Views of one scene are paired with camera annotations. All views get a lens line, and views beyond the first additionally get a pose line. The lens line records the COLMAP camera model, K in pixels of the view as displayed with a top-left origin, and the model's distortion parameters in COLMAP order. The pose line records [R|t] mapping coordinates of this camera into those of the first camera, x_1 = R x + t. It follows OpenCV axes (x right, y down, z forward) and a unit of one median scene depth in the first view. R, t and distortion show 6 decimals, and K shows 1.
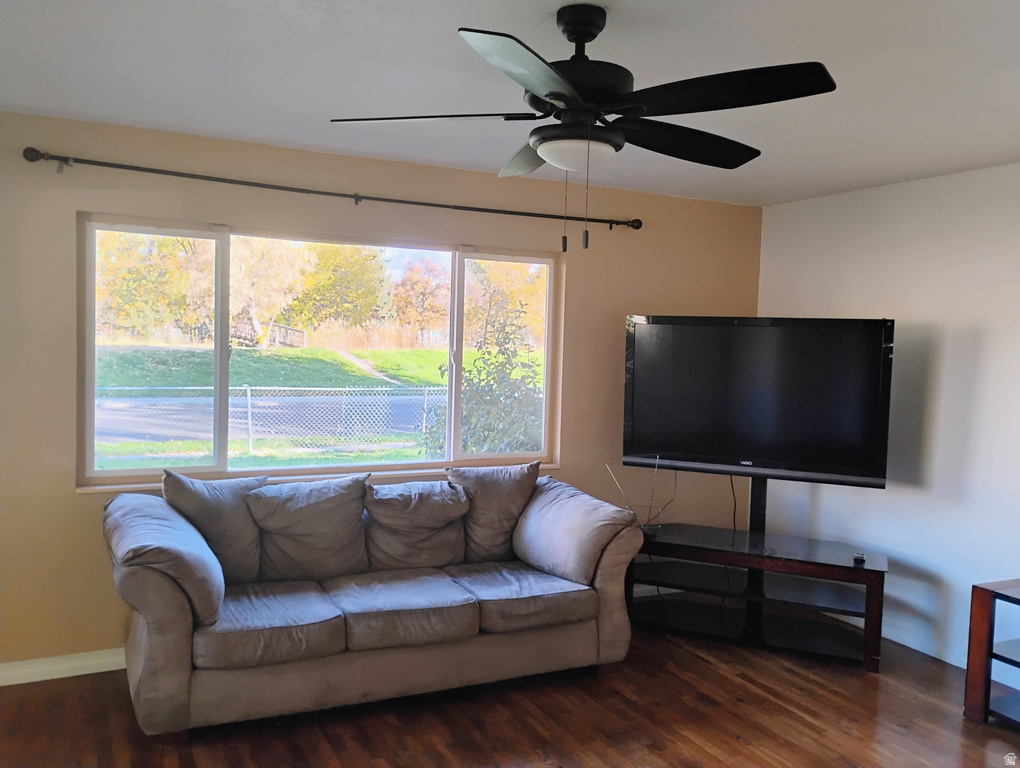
lens RADIAL K [[885.8, 0, 507.6], [0, 885.8, 383.1], [0, 0, 1]] dist [0.039255, -0.022440]
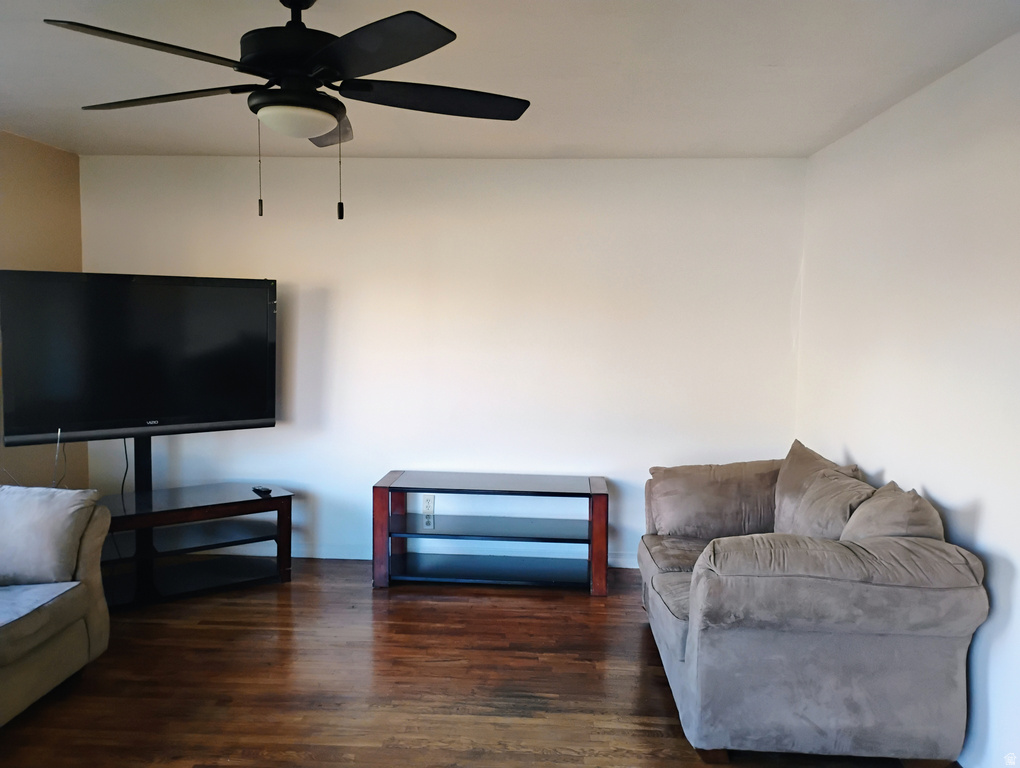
lens RADIAL K [[885.8, 0, 507.5], [0, 885.8, 383.3], [0, 0, 1]] dist [0.039255, -0.022440]
pose [[0.468985, -0.099022, 0.877637, -0.456166], [0.046604, 0.995085, 0.087370, -0.024505], [-0.881976, -0.000074, 0.471295, 0.194176]]
